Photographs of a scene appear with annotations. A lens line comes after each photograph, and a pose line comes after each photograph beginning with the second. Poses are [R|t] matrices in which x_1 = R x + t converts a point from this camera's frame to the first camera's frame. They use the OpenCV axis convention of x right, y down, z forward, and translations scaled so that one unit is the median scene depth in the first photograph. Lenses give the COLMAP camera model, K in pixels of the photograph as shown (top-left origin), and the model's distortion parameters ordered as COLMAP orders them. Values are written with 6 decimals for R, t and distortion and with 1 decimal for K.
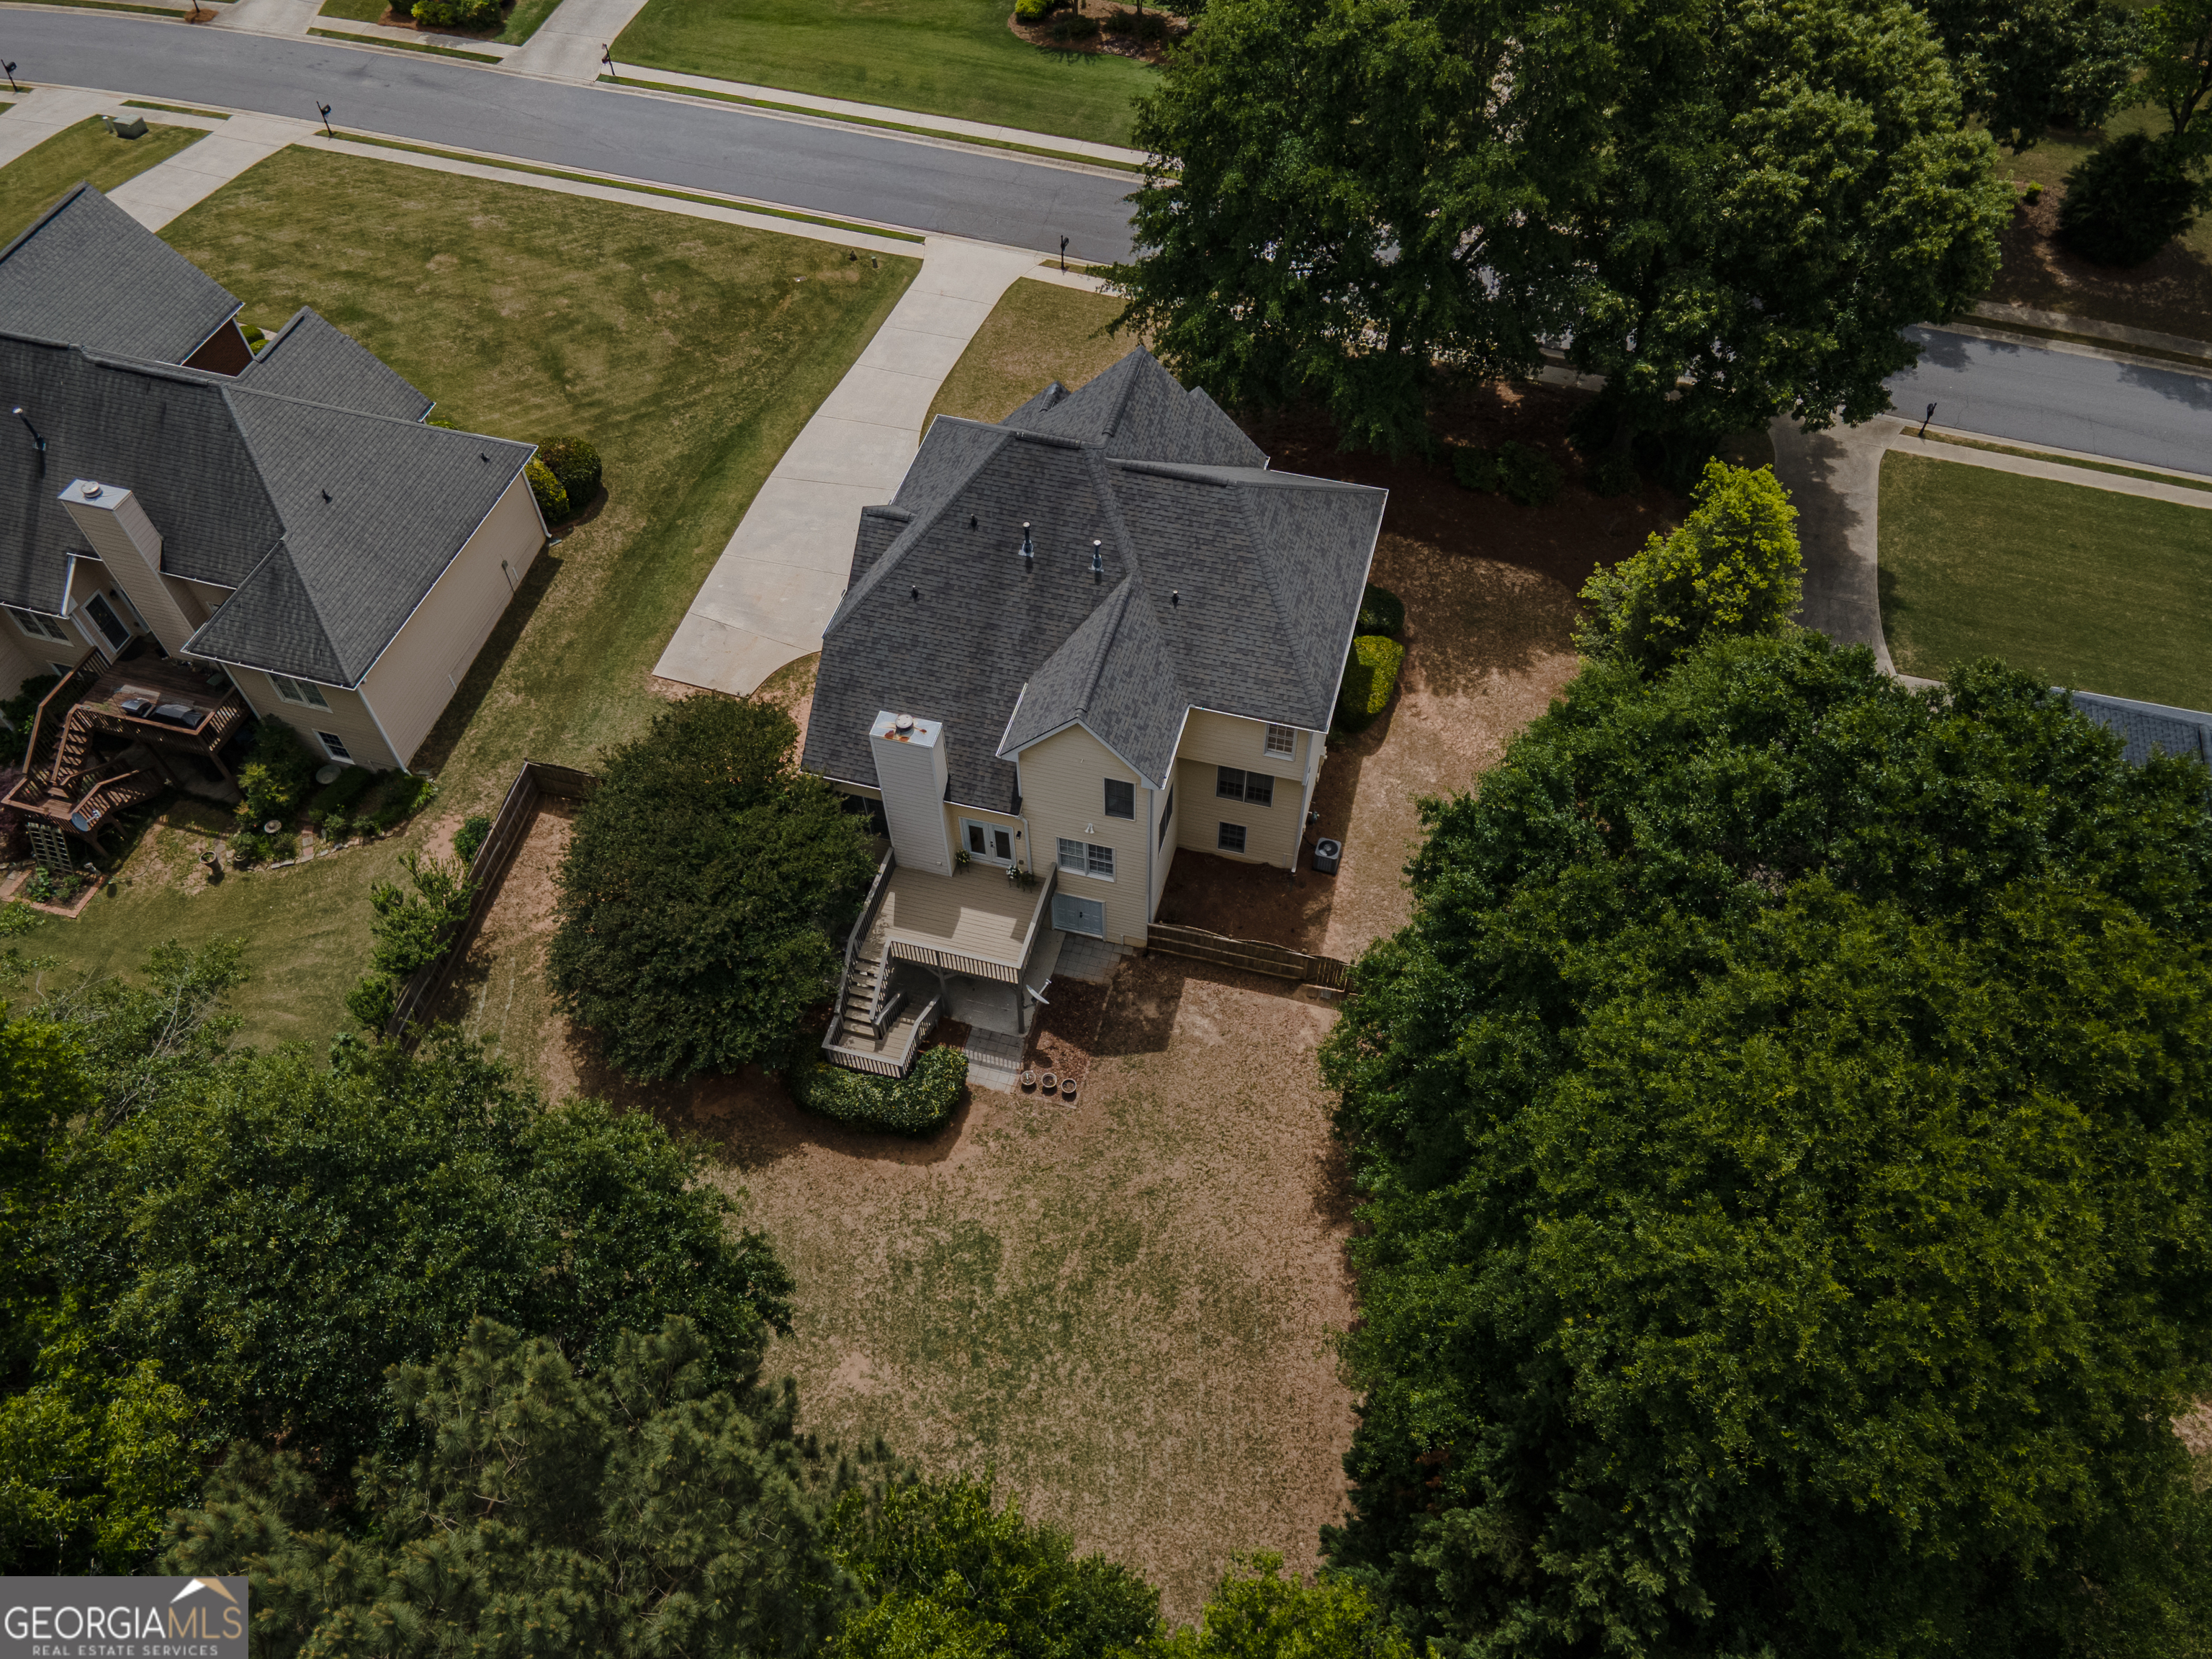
lens RADIAL K [[1537.5, 0, 1119.0], [0, 1537.5, 855.6], [0, 0, 1]] dist [0.003723, -0.000800]
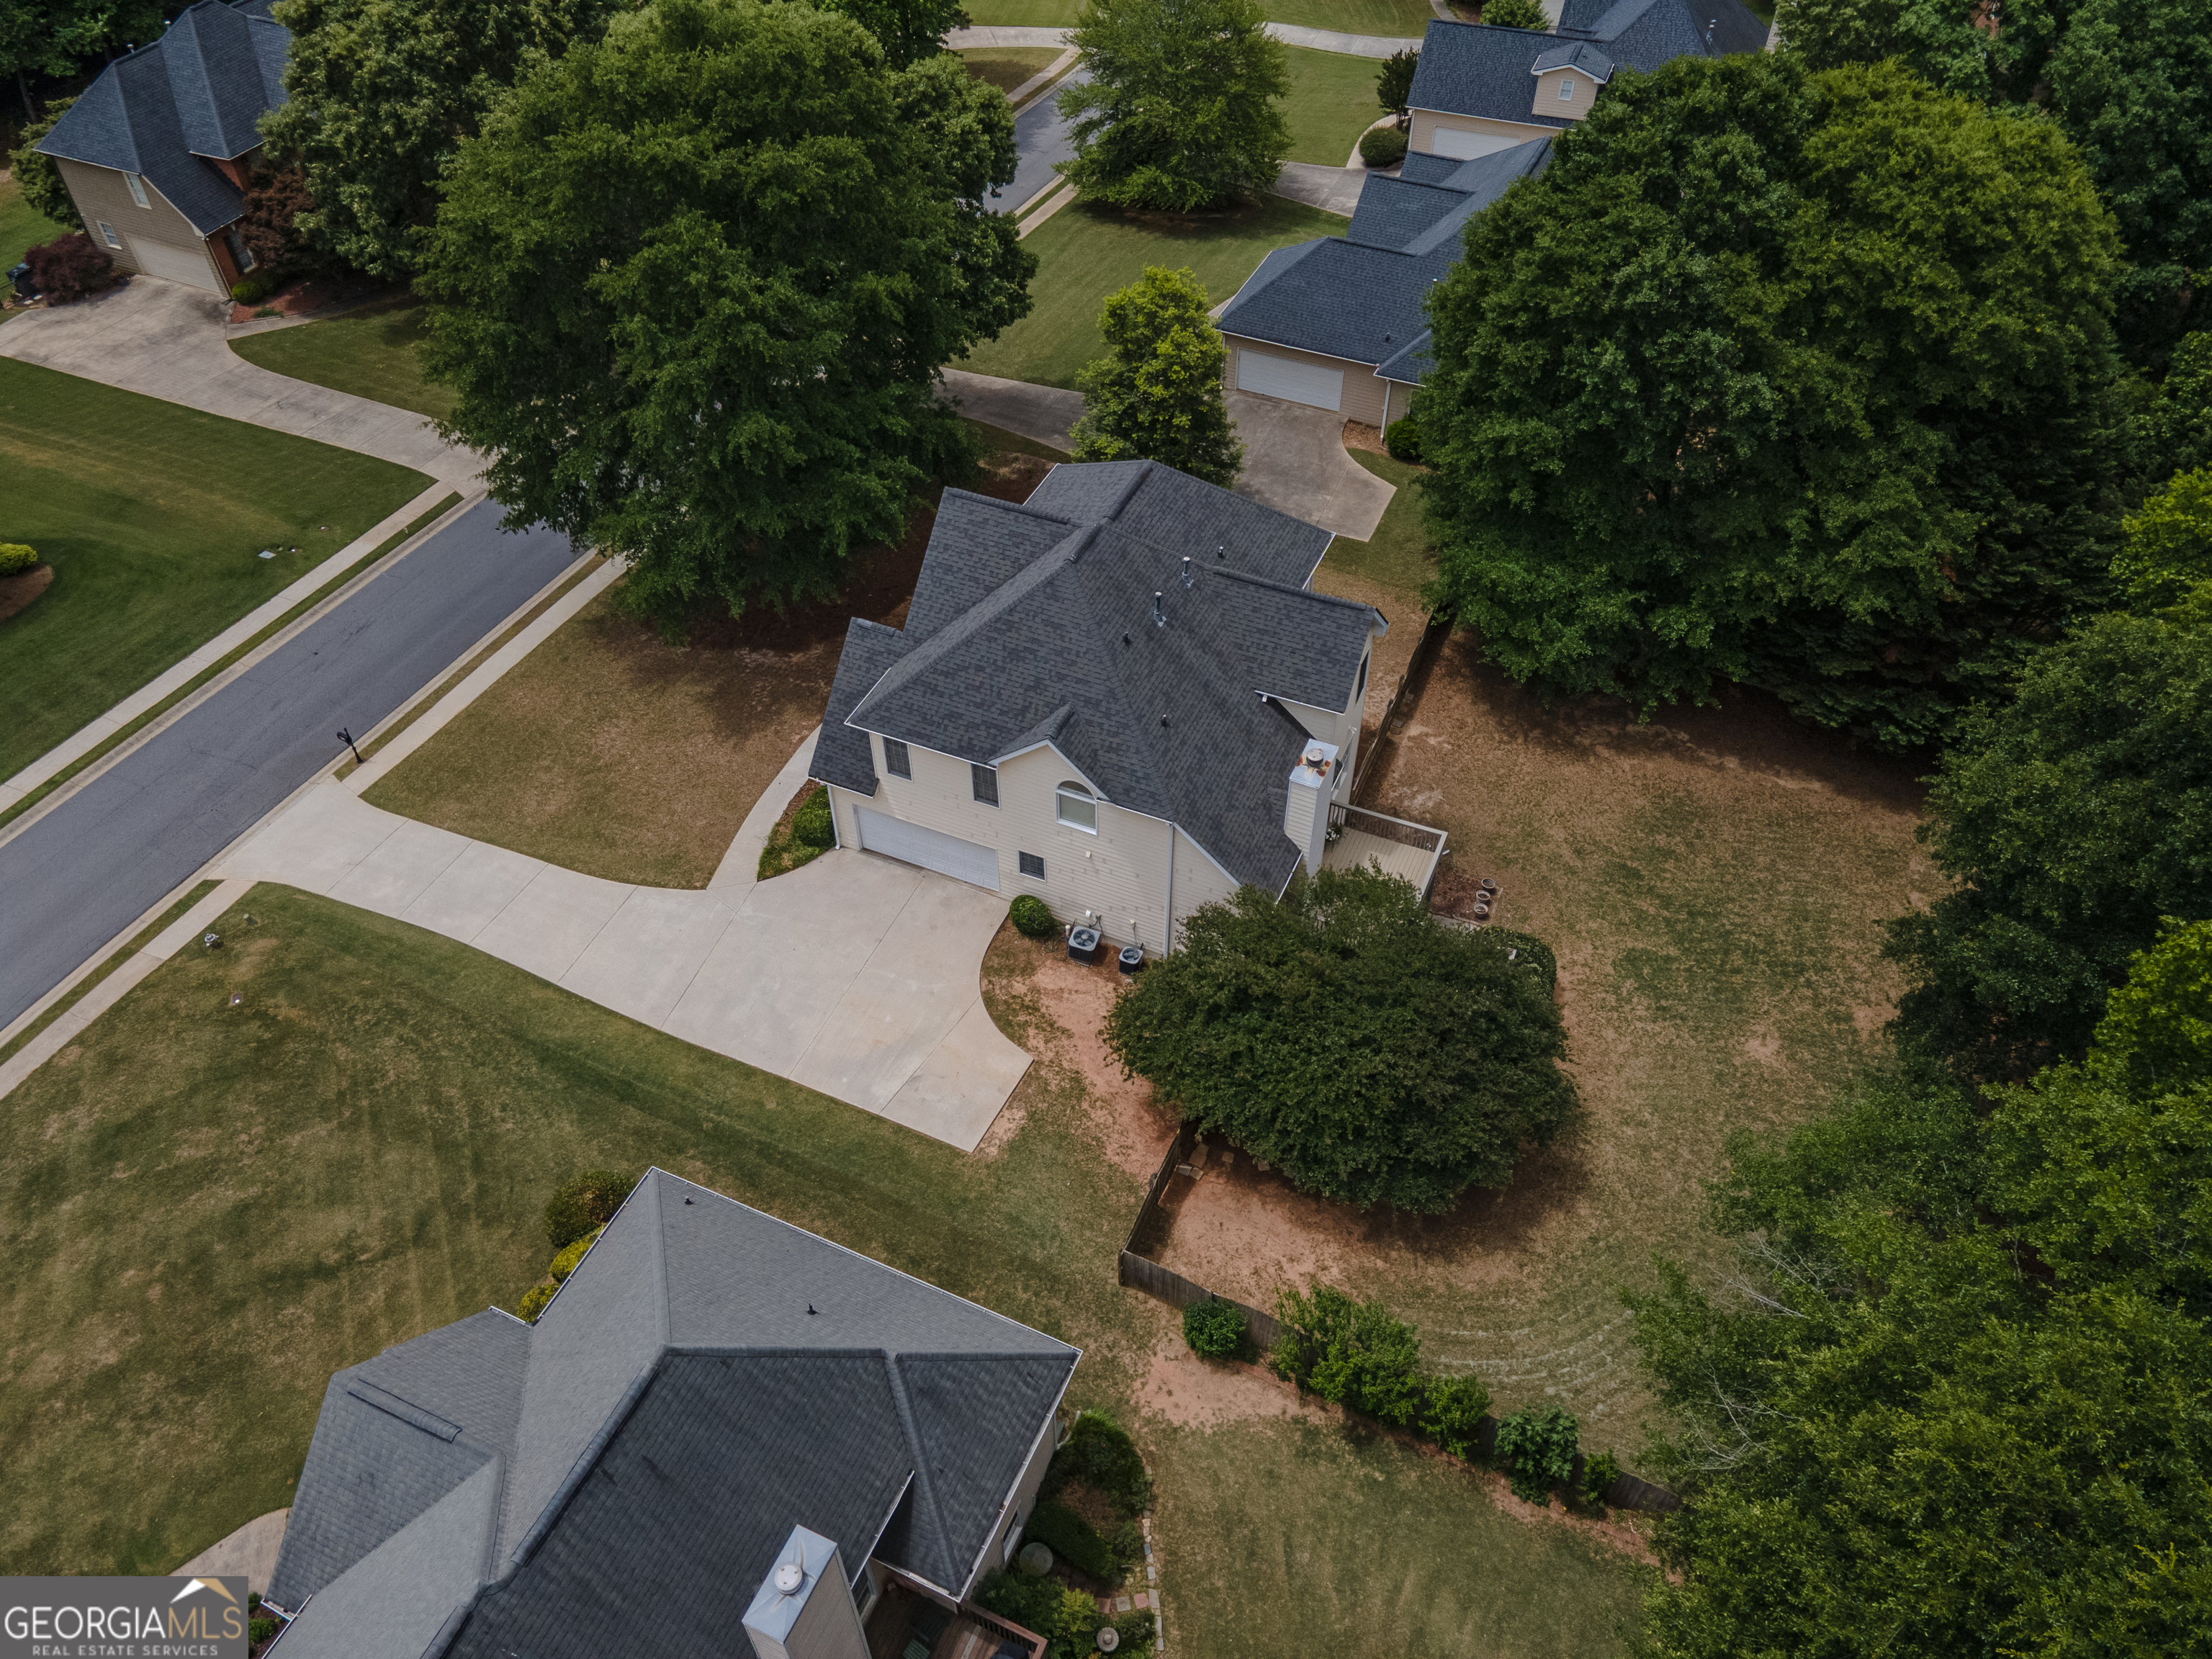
lens RADIAL K [[1572.3, 0, 1108.2], [0, 1572.3, 864.7], [0, 0, 1]] dist [0.018488, 0.004094]
pose [[0.158257, -0.723629, 0.671800, -0.689681], [0.802470, 0.490690, 0.339507, -0.388572], [-0.575323, 0.485370, 0.658346, 0.310917]]
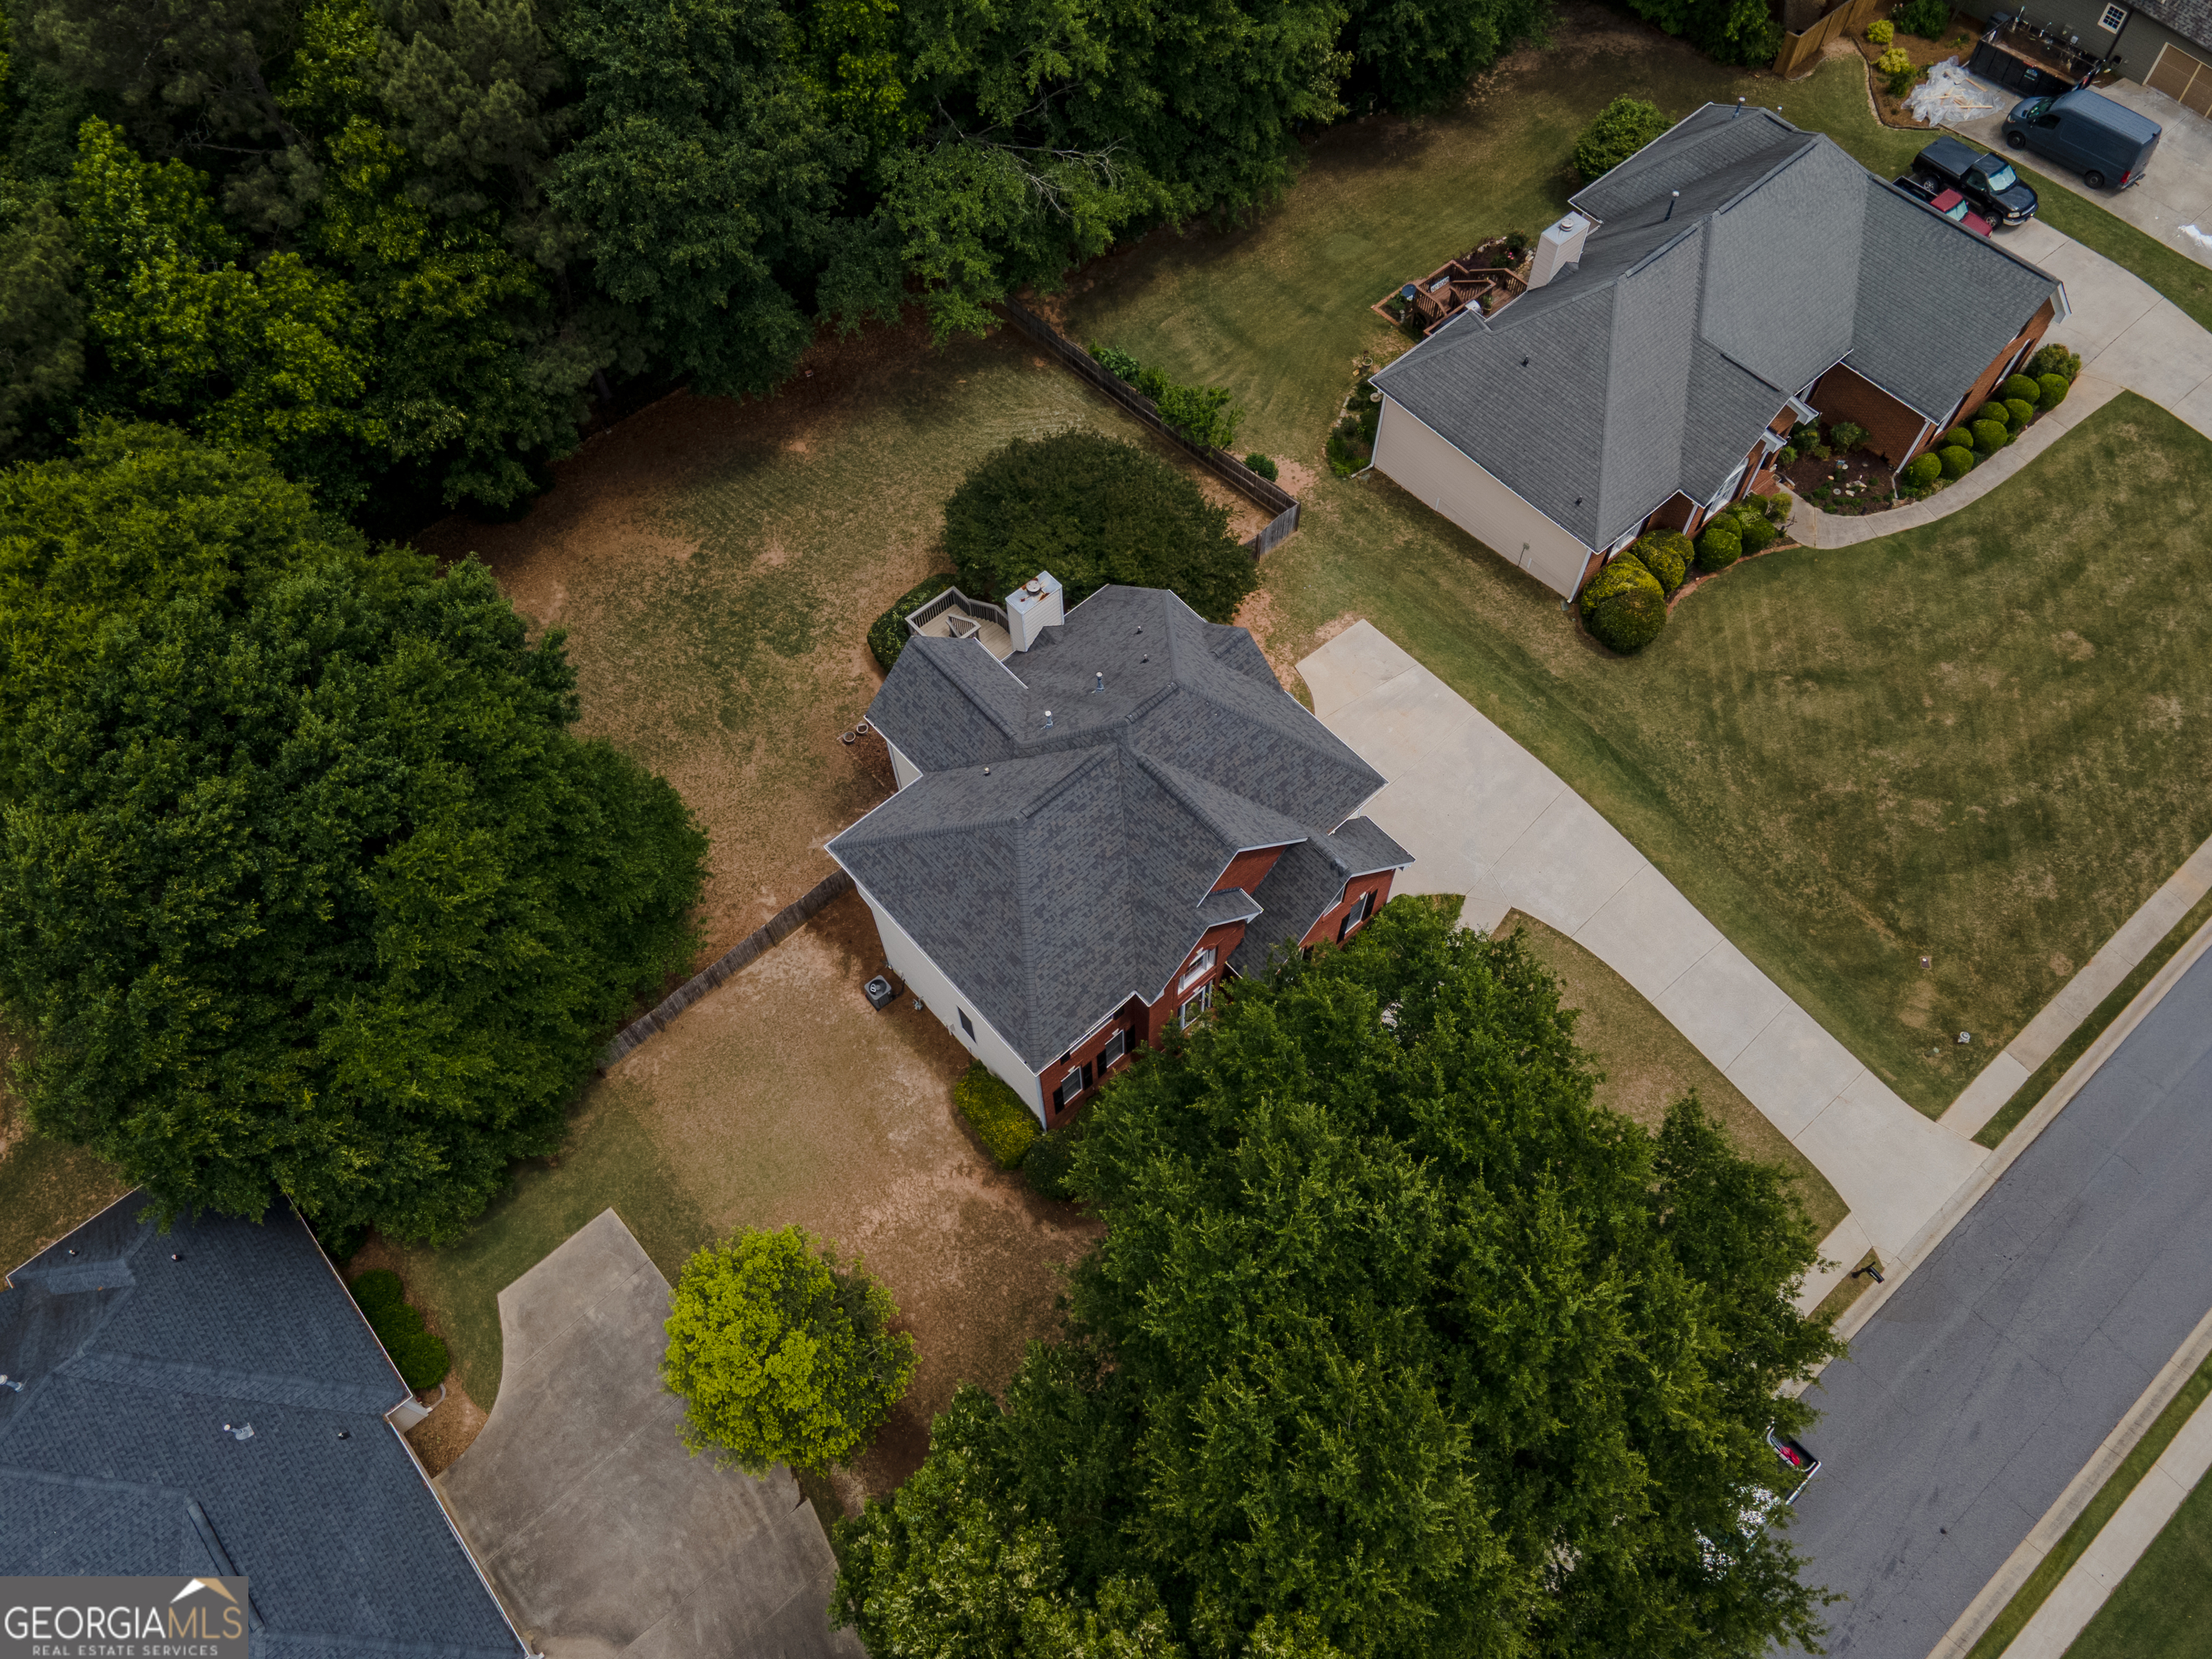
lens RADIAL K [[1572.3, 0, 1108.2], [0, 1572.3, 864.7], [0, 0, 1]] dist [0.018488, 0.004094]
pose [[-0.552338, 0.732077, -0.398731, 0.373894], [-0.668919, -0.103789, 0.736054, -0.811004], [0.497464, 0.673269, 0.547027, 0.360244]]
